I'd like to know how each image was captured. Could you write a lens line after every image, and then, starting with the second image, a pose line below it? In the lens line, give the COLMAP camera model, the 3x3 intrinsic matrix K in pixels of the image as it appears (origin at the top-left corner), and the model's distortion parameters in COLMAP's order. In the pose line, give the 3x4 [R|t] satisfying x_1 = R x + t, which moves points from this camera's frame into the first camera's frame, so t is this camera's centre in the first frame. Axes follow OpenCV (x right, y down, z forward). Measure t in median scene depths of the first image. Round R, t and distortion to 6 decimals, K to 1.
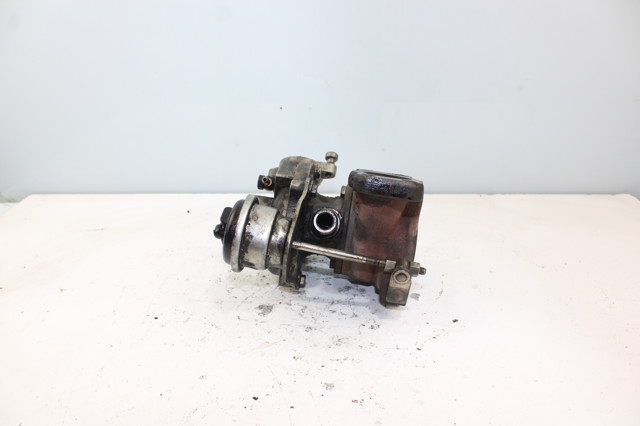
lens RADIAL K [[539.0, 0, 315.8], [0, 539.0, 214.0], [0, 0, 1]] dist [-0.158130, 0.112244]
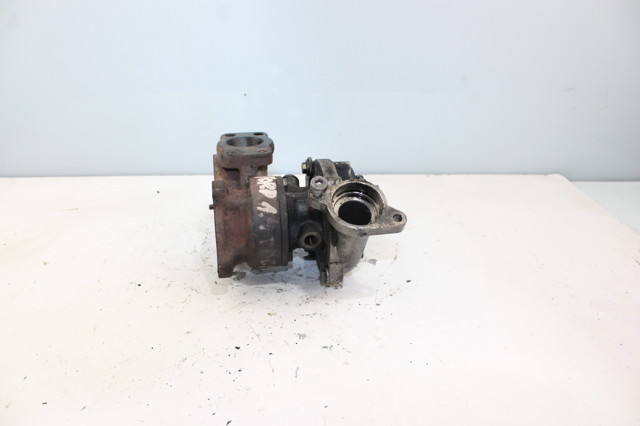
lens RADIAL K [[539.0, 0, 322.0], [0, 539.0, 212.8], [0, 0, 1]] dist [-0.158130, 0.112244]
pose [[0.994283, -0.011421, 0.106164, -0.041924], [0.009769, 0.999823, 0.016064, 0.034235], [-0.106329, -0.014935, 0.994219, -0.119814]]
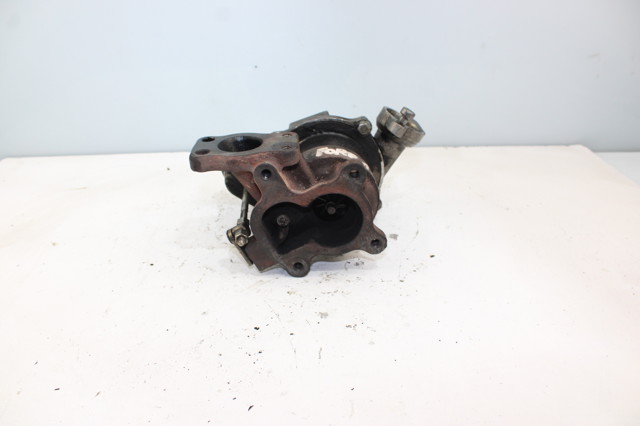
lens RADIAL K [[539.0, 0, 320.4], [0, 539.0, 210.8], [0, 0, 1]] dist [-0.158130, 0.112244]
pose [[0.995697, -0.030439, 0.087530, -0.058760], [0.026025, 0.998353, 0.051132, 0.045780], [-0.088942, -0.048634, 0.994849, -0.067309]]
